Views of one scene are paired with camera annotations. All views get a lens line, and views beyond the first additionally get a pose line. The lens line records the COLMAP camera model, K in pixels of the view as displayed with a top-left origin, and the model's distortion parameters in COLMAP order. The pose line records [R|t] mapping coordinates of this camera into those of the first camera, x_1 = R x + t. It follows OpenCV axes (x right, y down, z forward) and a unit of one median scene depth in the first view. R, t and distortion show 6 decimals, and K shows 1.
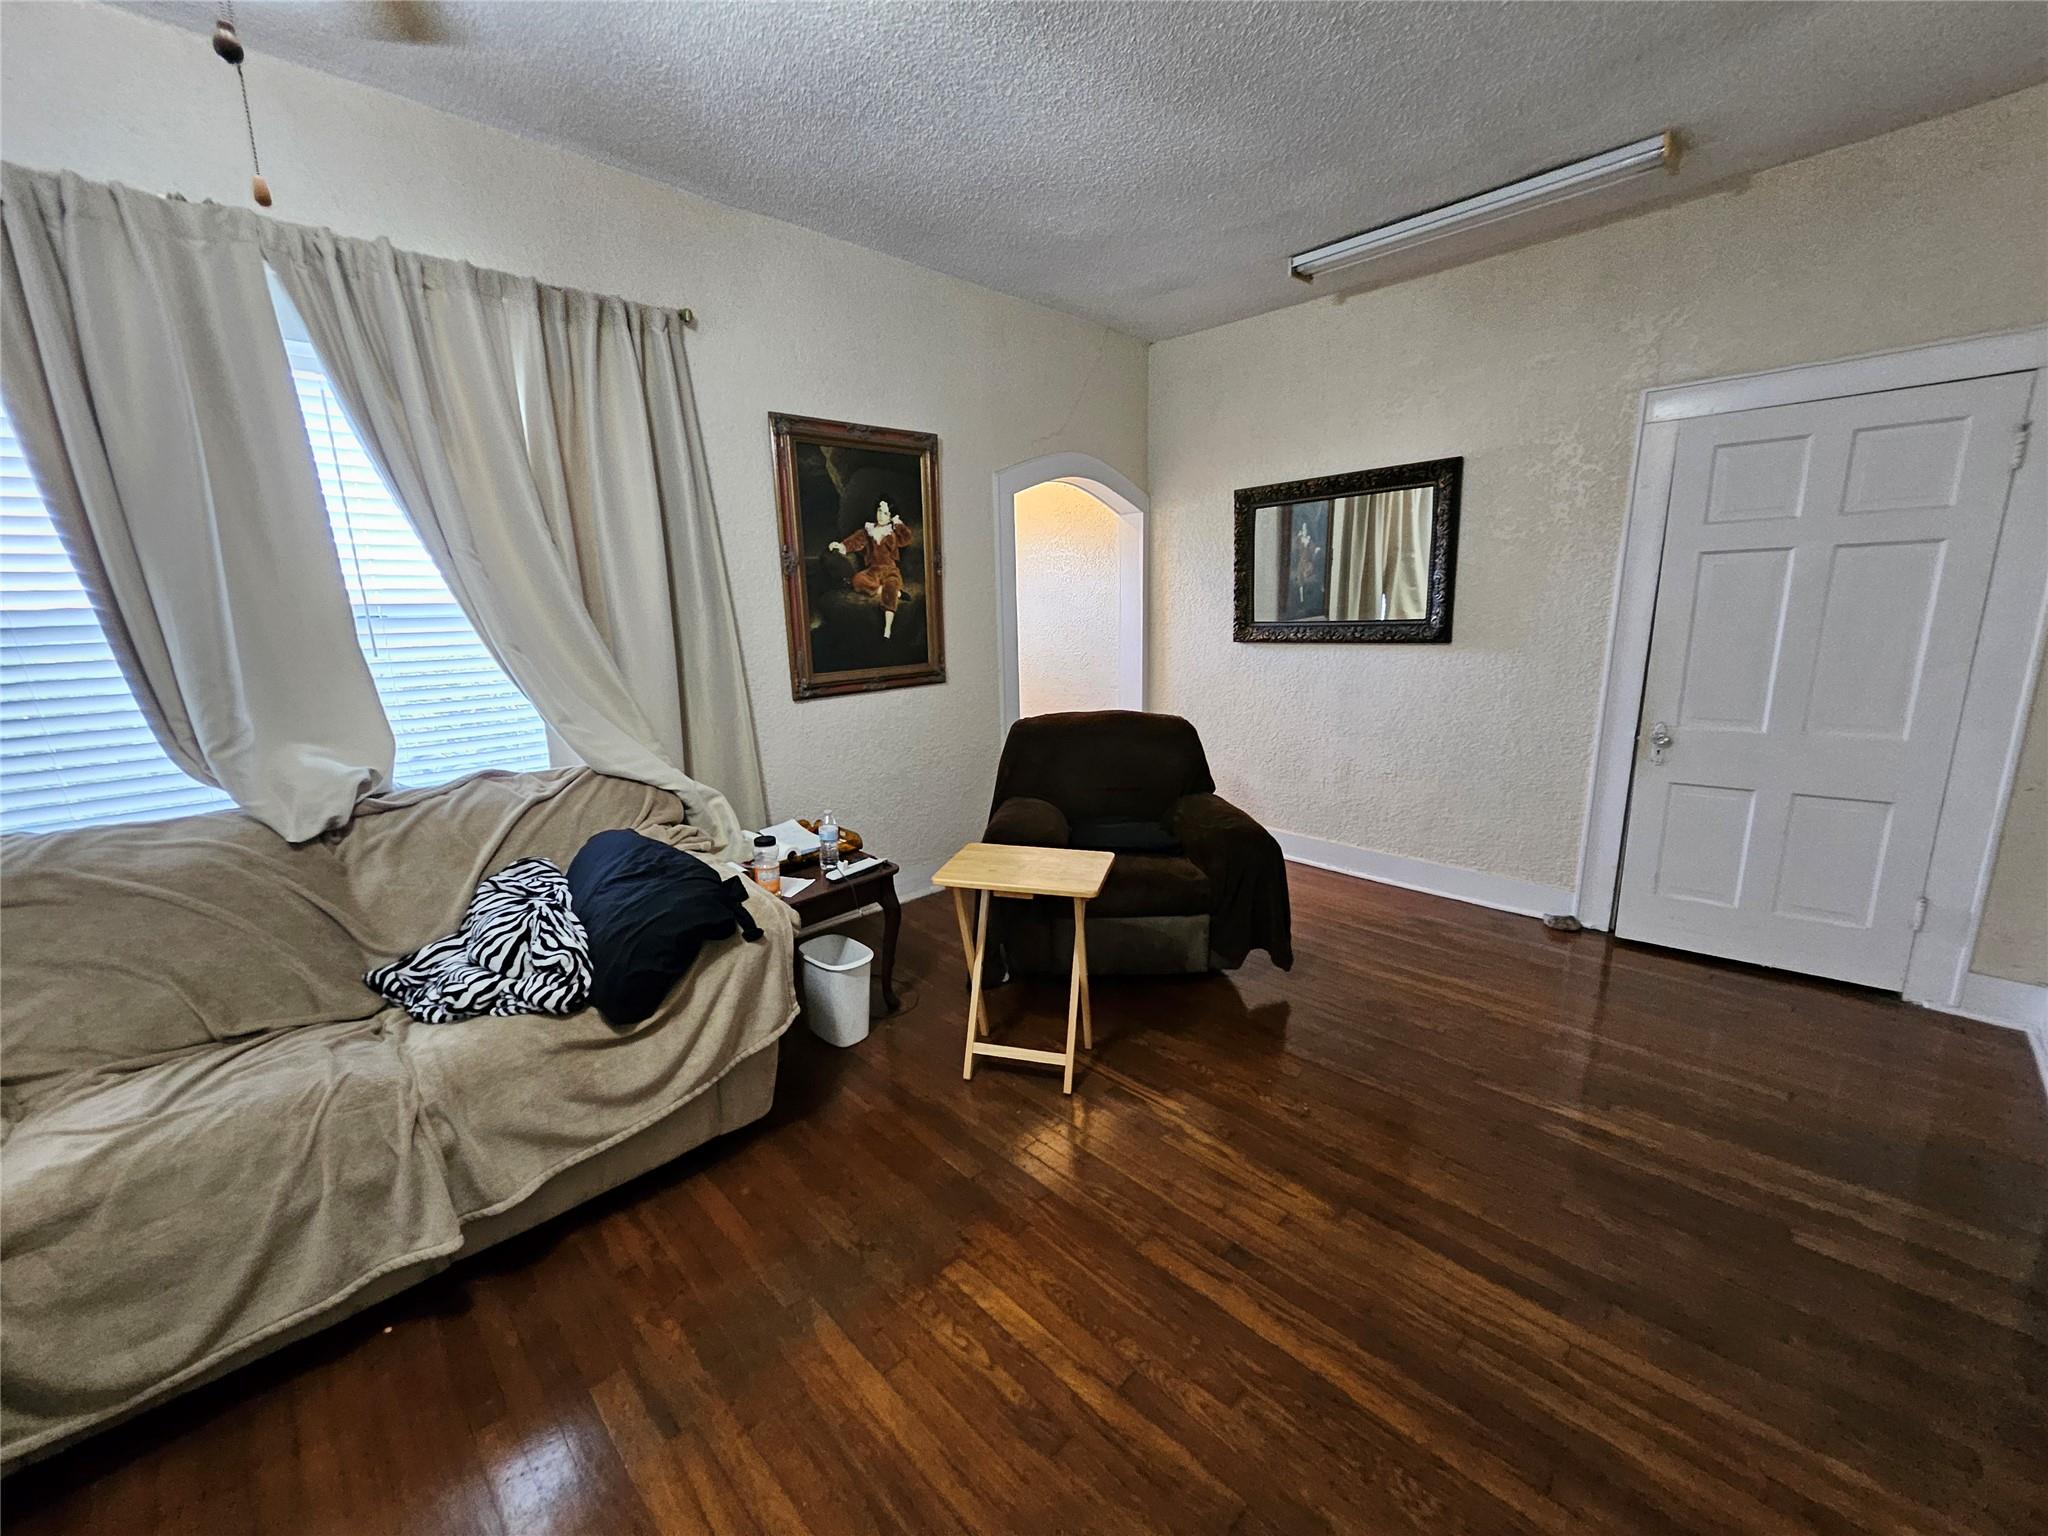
lens RADIAL K [[803.4, 0, 1022.2], [0, 803.4, 764.5], [0, 0, 1]] dist [-0.001009, -0.001251]
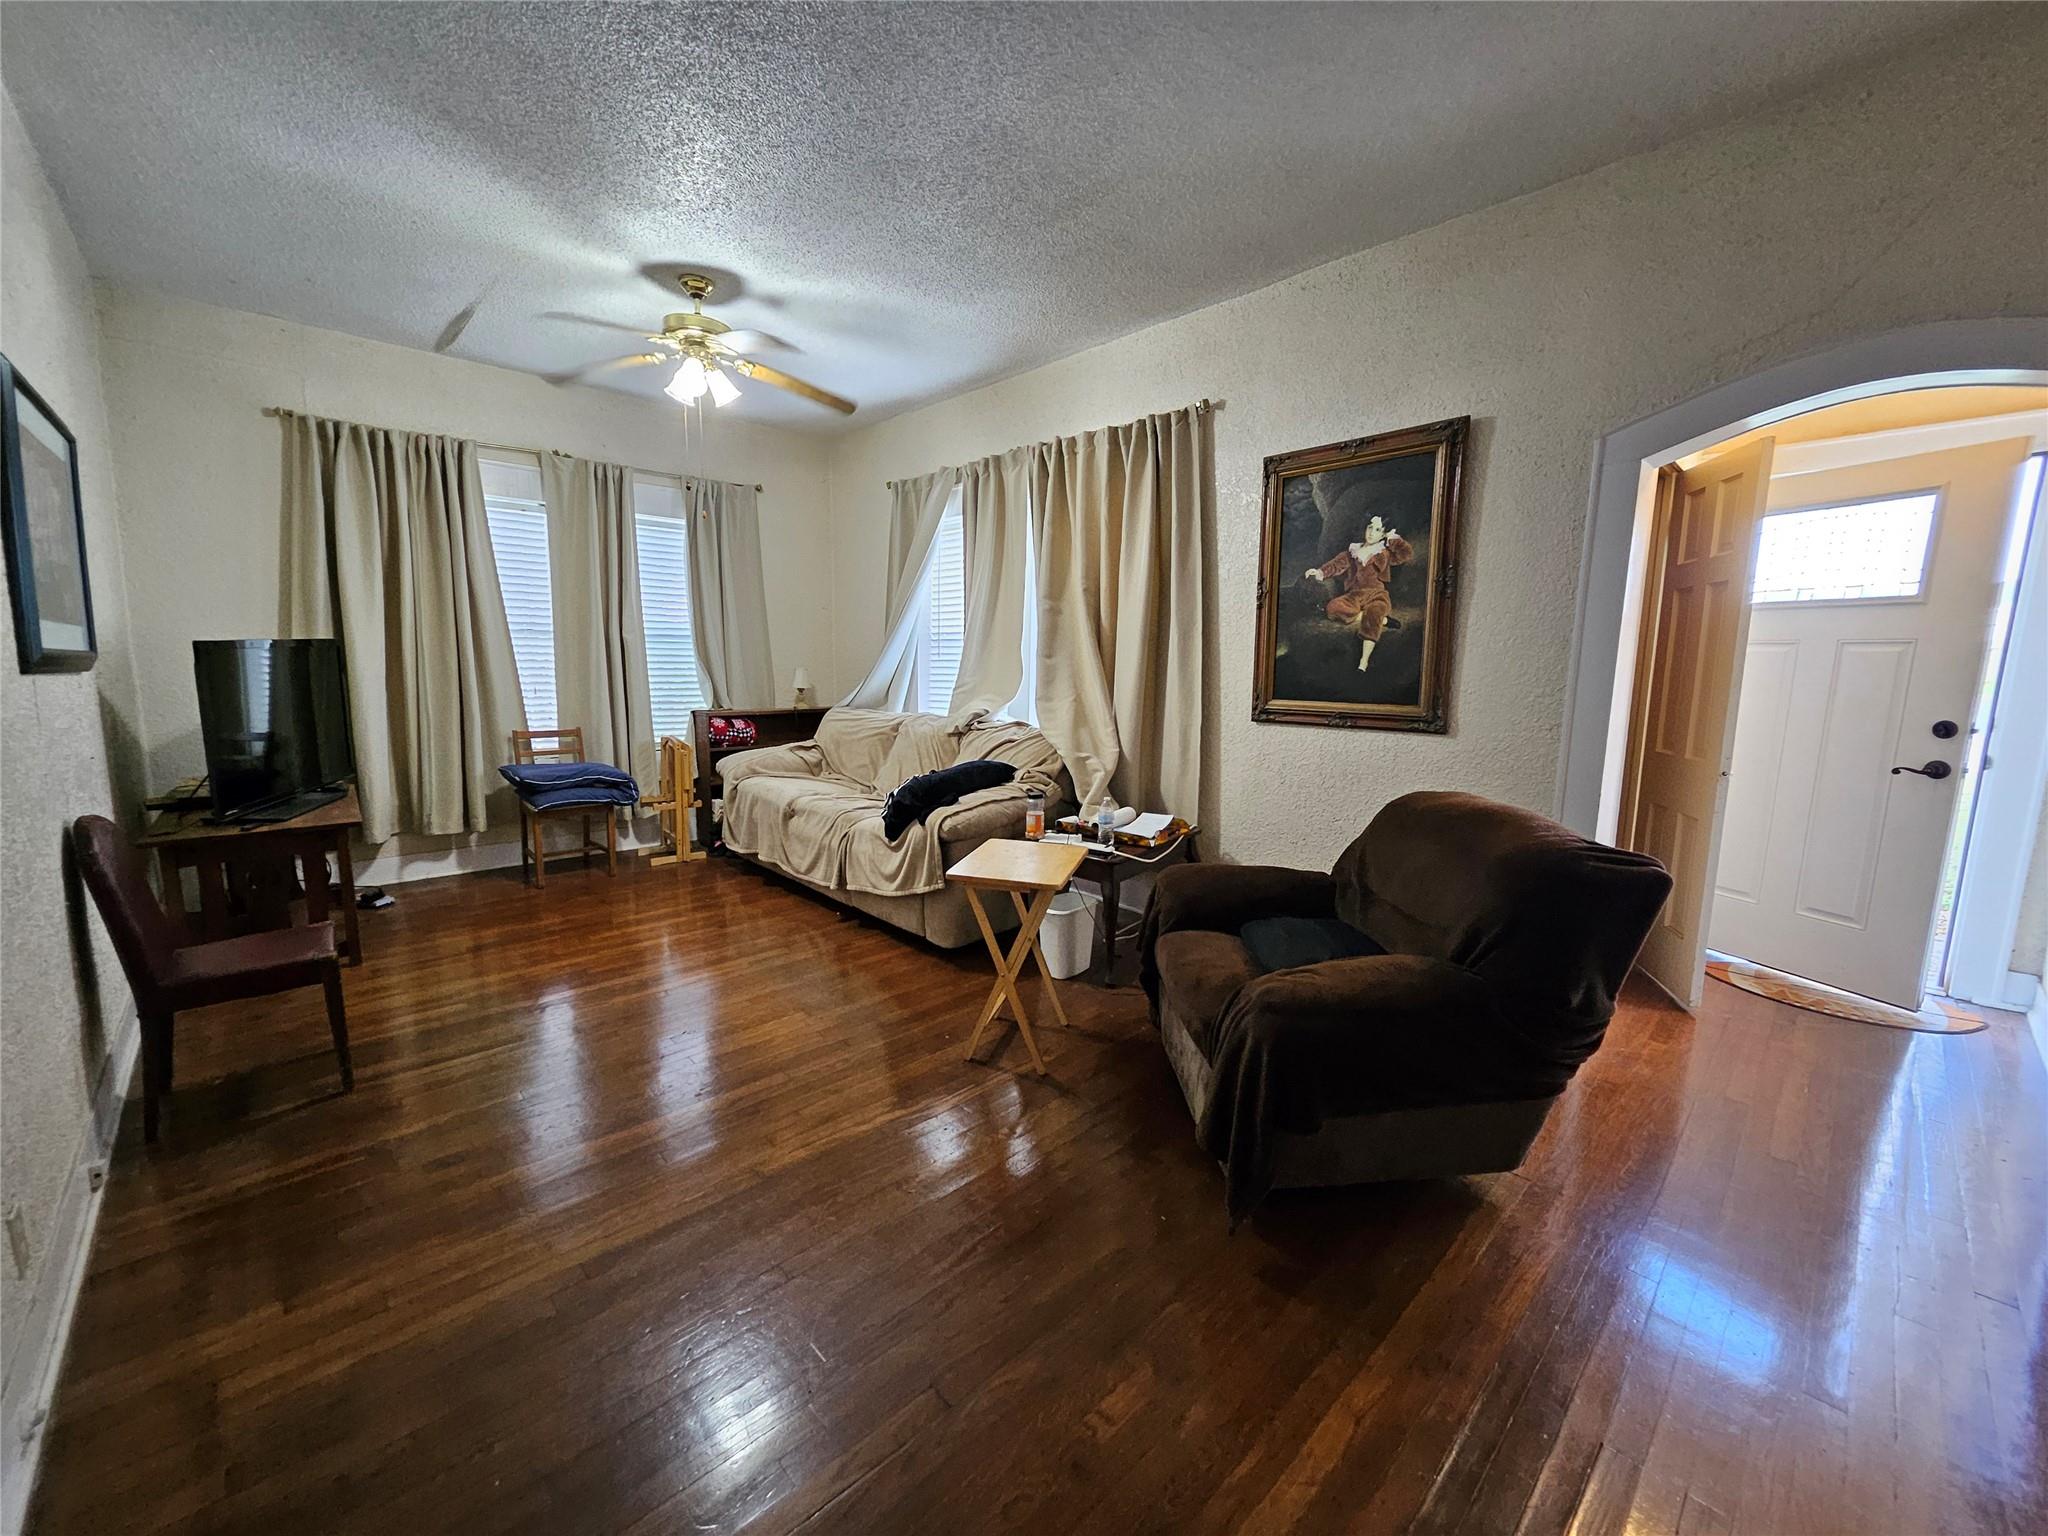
lens RADIAL K [[803.4, 0, 1021.3], [0, 803.4, 766.6], [0, 0, 1]] dist [-0.001009, -0.001251]
pose [[-0.017489, 0.154553, -0.987830, 0.753599], [-0.214031, 0.964500, 0.154692, -0.116063], [0.976670, 0.214132, 0.016211, 0.666945]]
